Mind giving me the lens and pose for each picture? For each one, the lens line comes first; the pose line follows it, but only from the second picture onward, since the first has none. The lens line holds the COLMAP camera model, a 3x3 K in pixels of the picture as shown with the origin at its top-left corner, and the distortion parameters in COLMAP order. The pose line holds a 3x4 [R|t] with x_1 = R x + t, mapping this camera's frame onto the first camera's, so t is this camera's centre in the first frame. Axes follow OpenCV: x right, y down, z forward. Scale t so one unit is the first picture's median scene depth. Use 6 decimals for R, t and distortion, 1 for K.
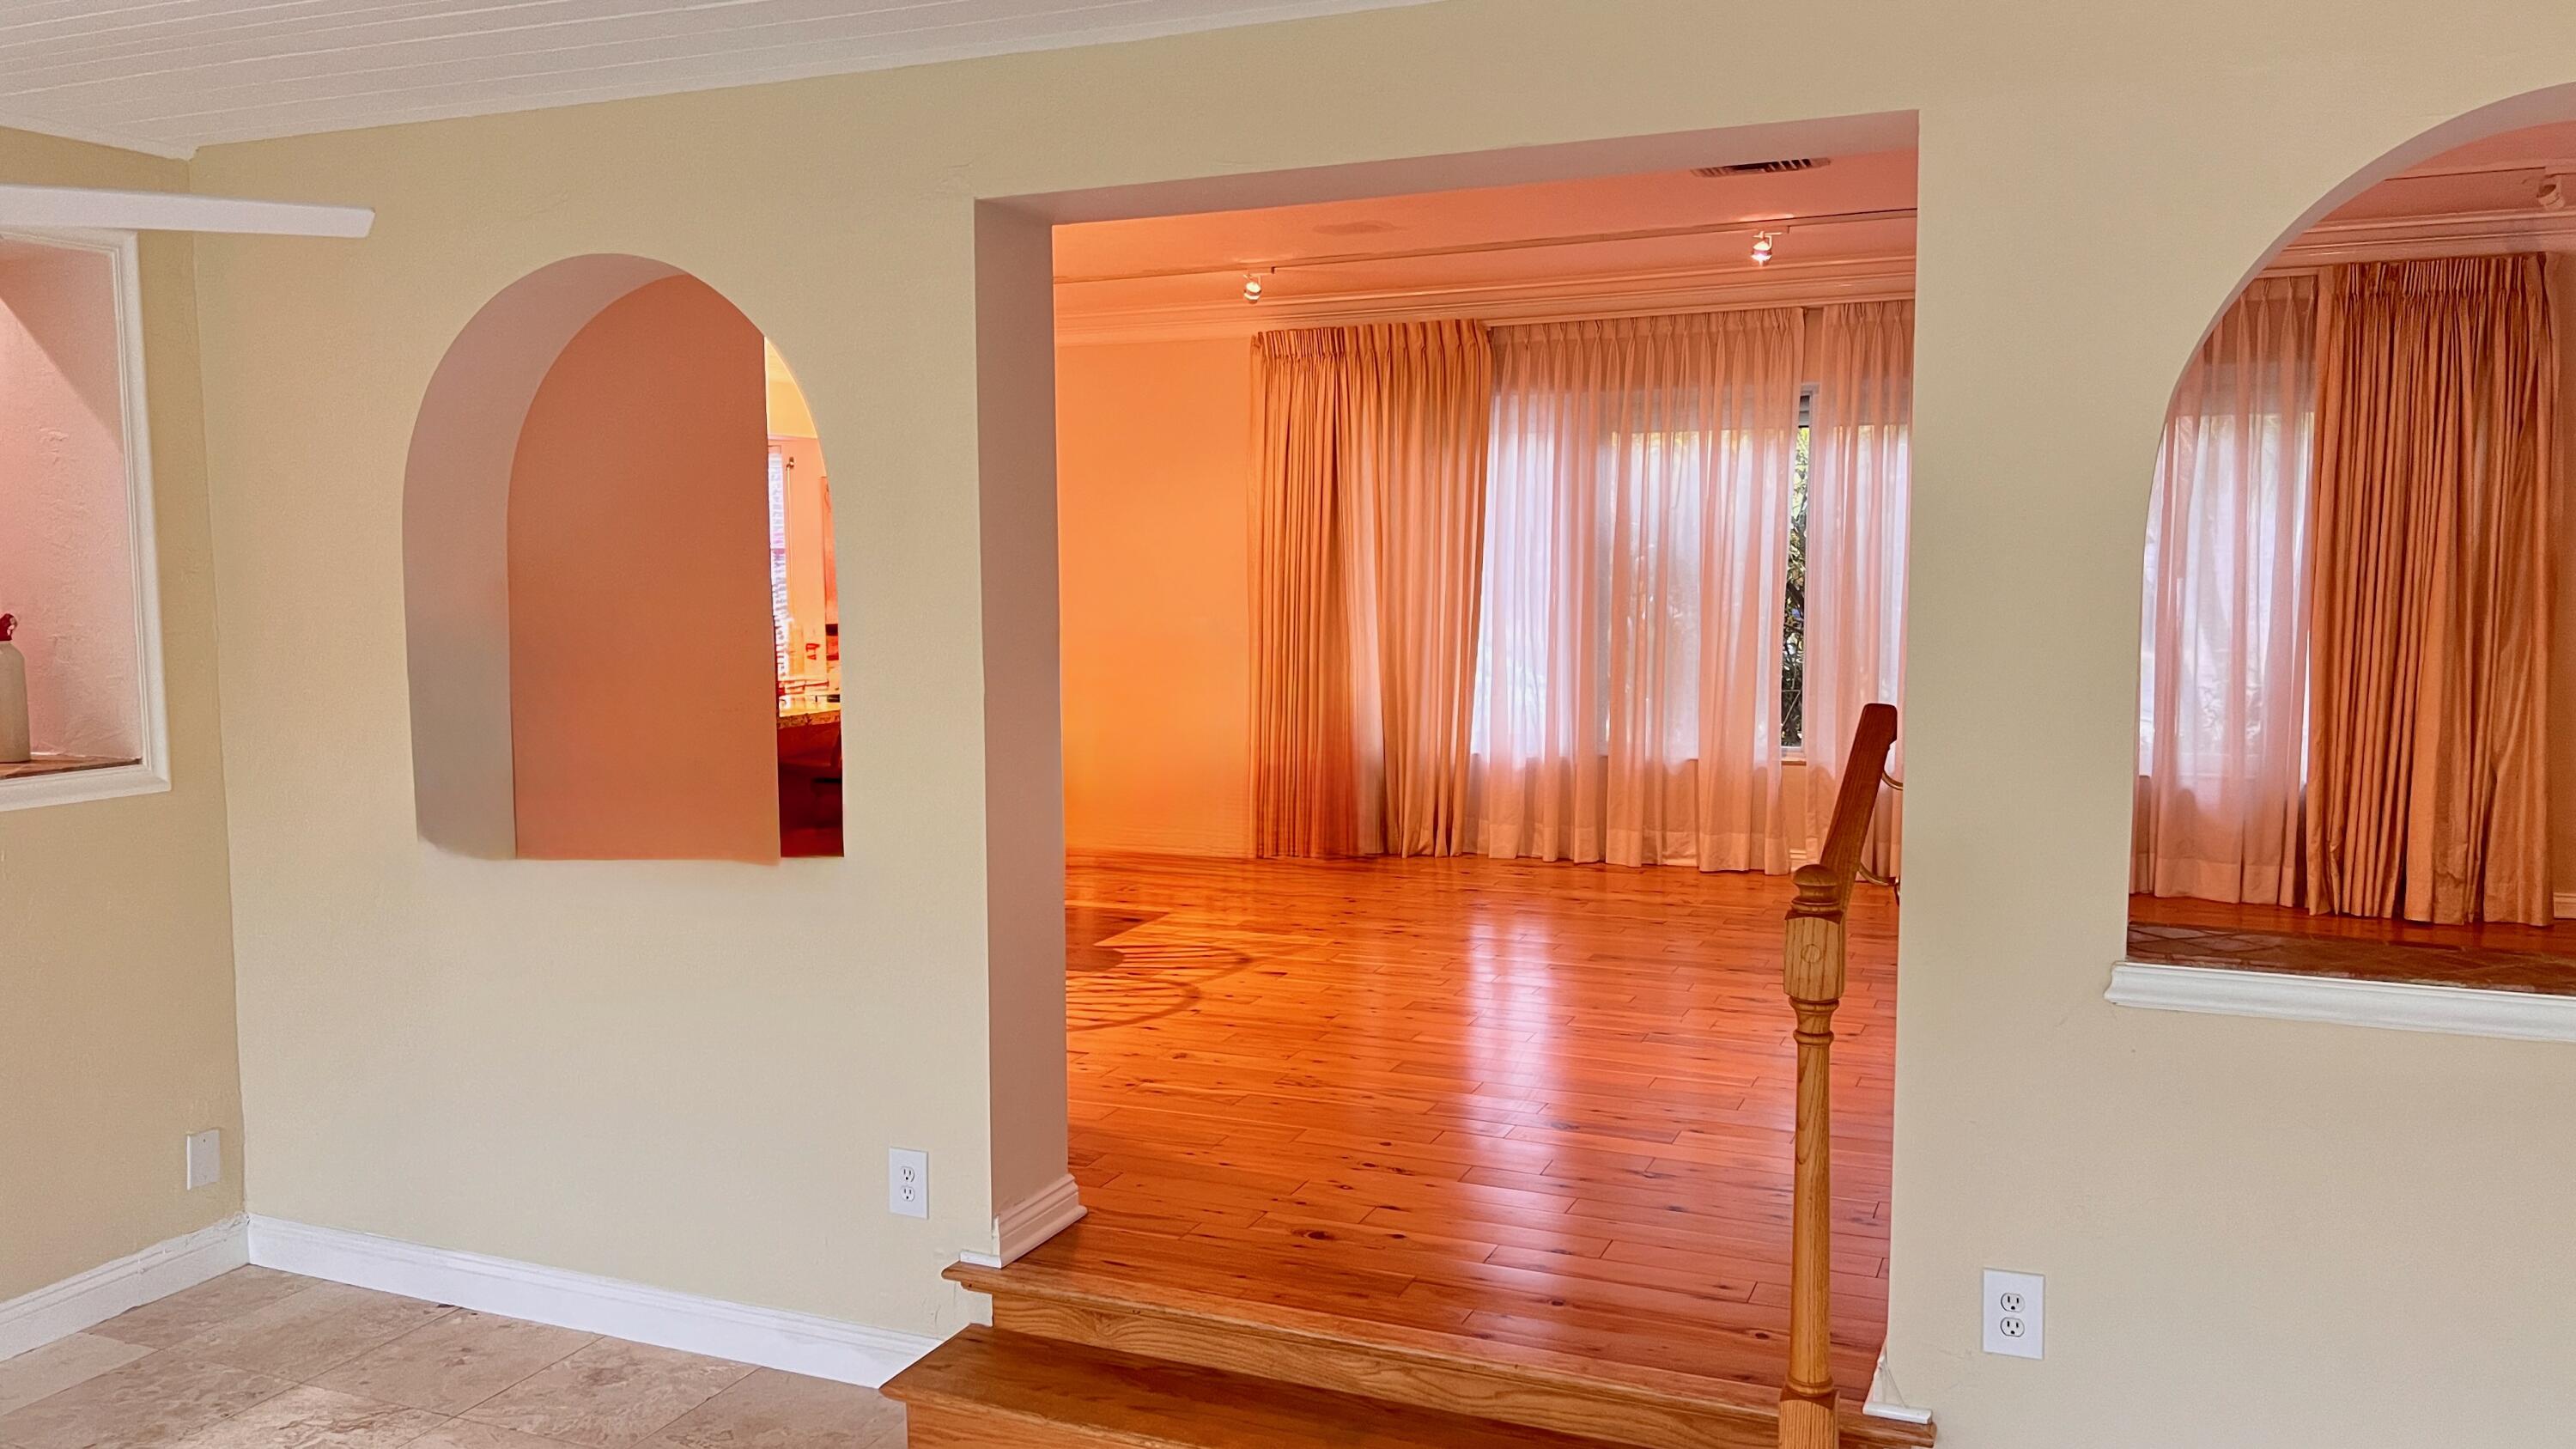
lens RADIAL K [[1885.5, 0, 1288.0], [0, 1885.5, 724.5], [0, 0, 1]] dist [0.029345, -0.002922]
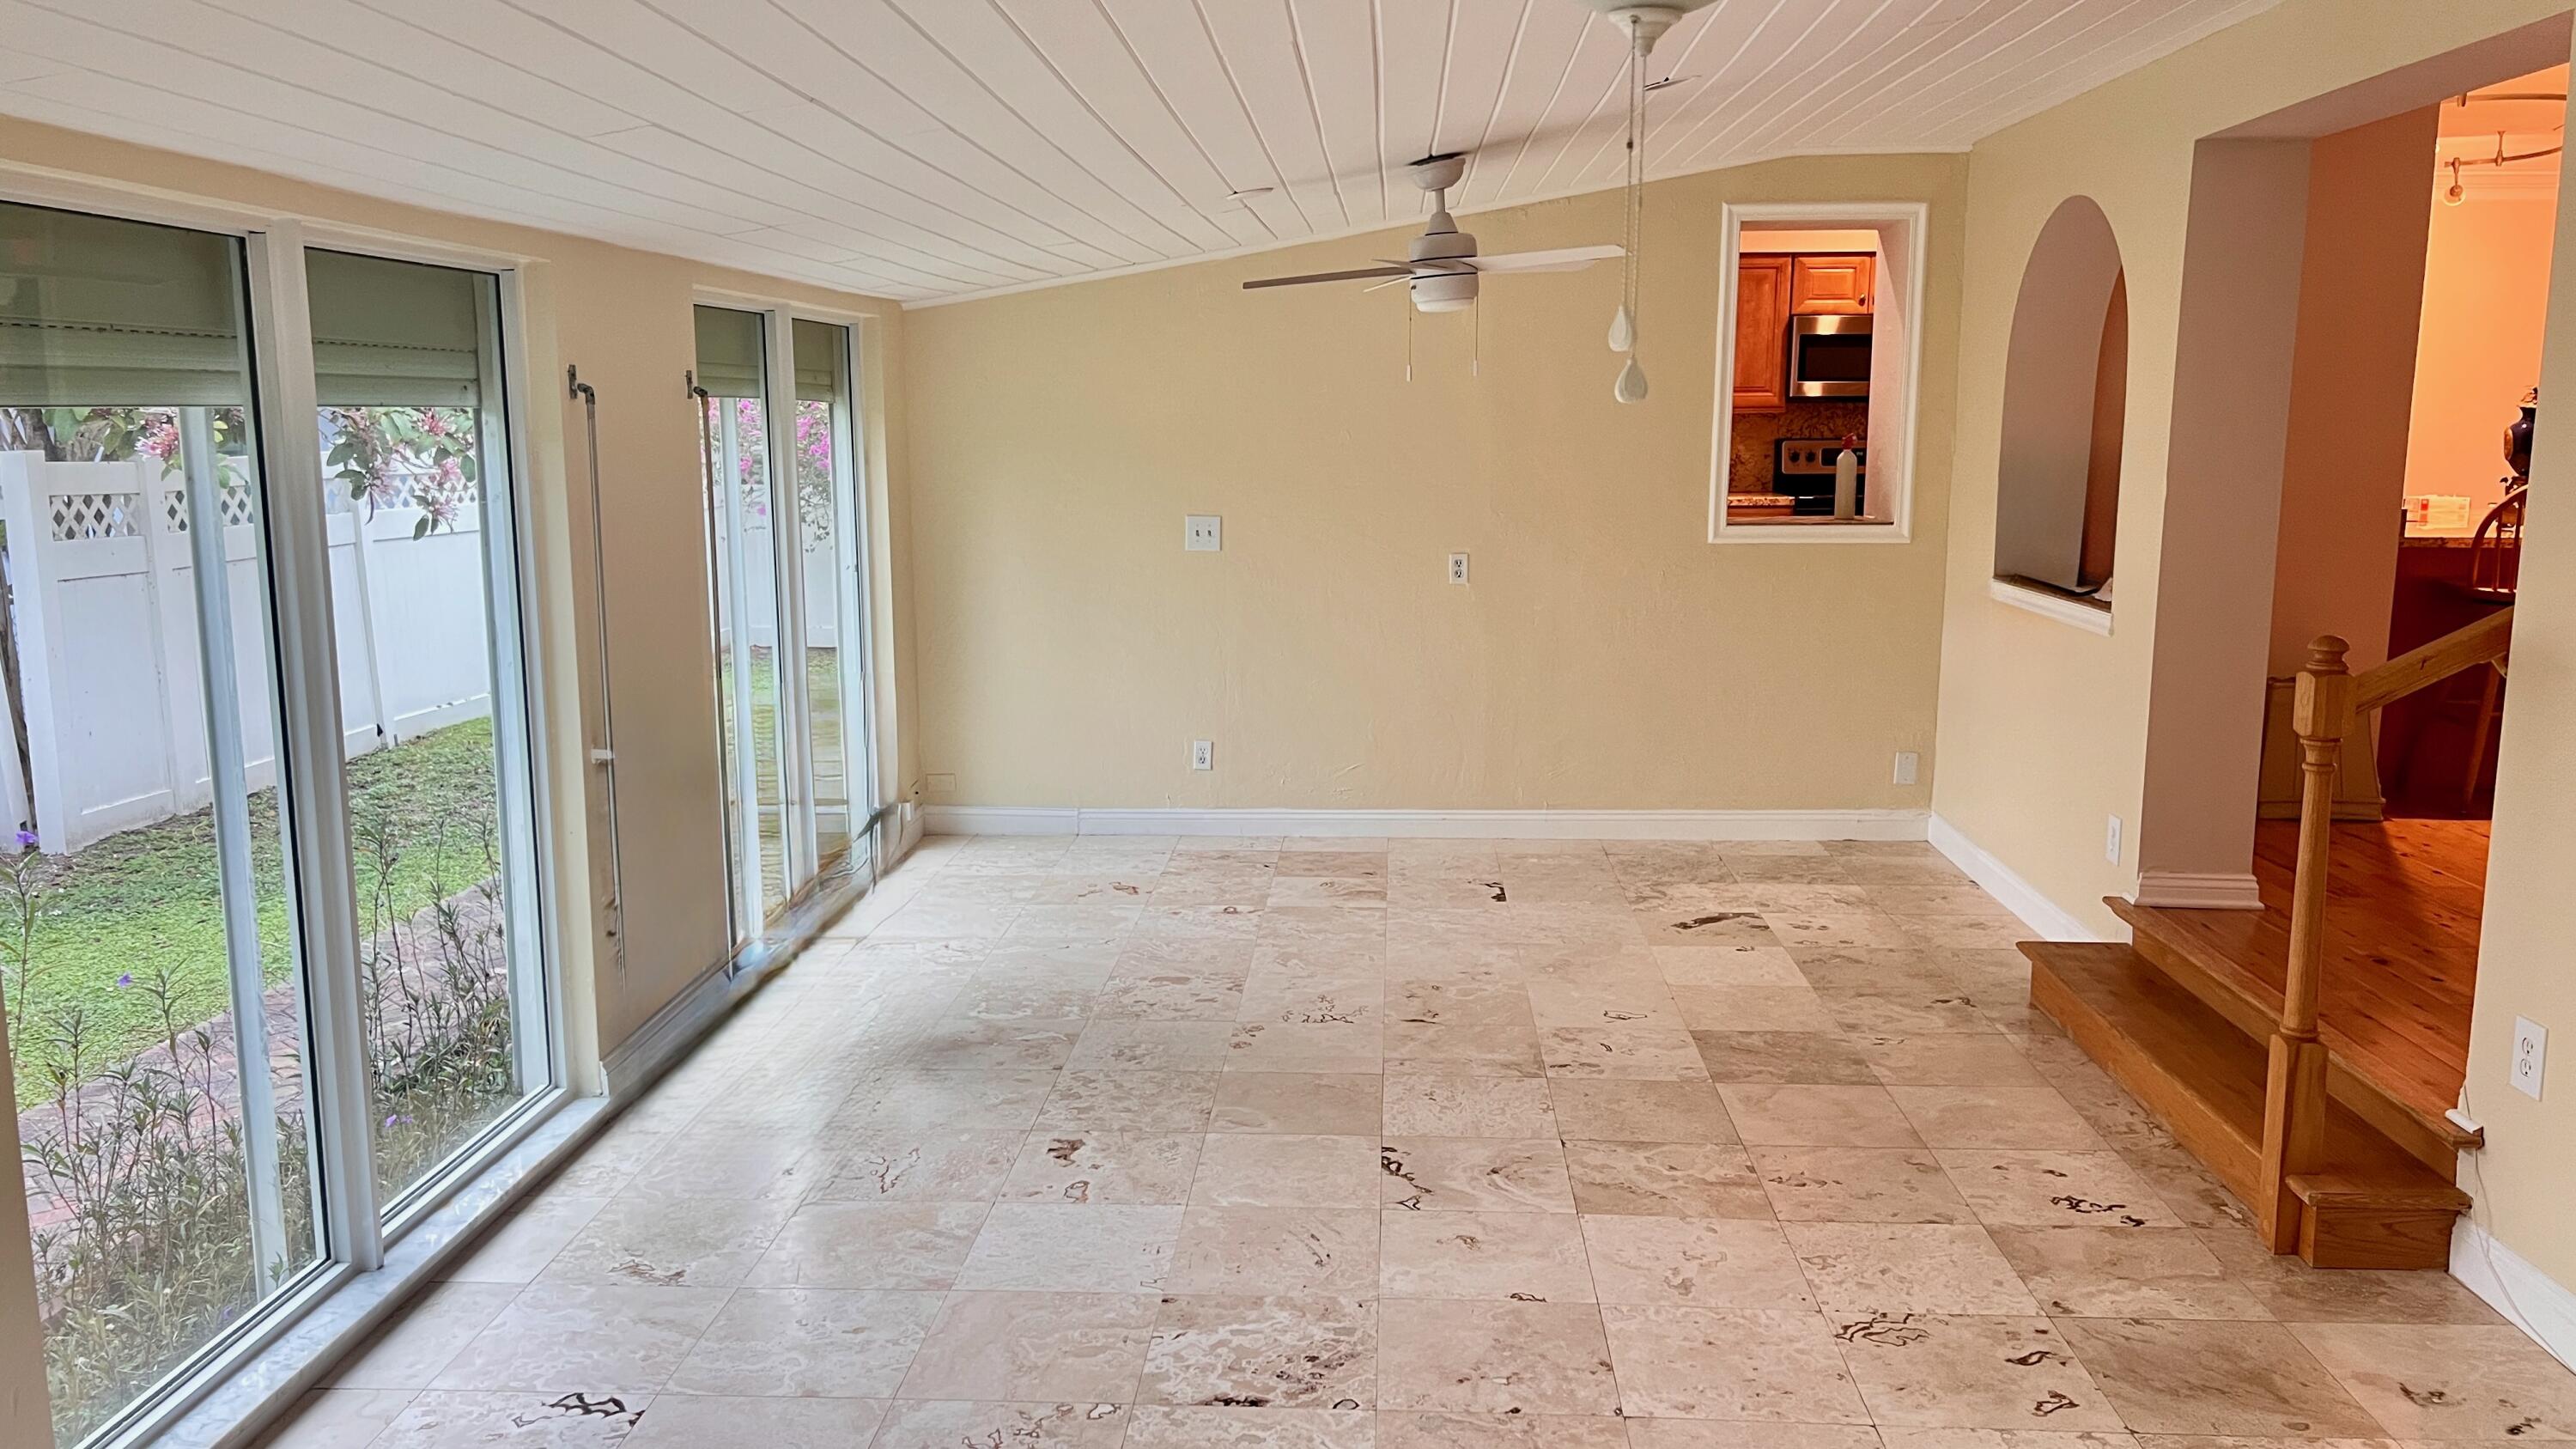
lens RADIAL K [[1885.5, 0, 1288.0], [0, 1885.5, 724.5], [0, 0, 1]] dist [0.029345, -0.002922]
pose [[0.327154, 0.152775, -0.932539, 0.405525], [-0.082905, 0.987680, 0.132723, 0.008344], [0.941327, 0.033891, 0.335790, -0.030638]]
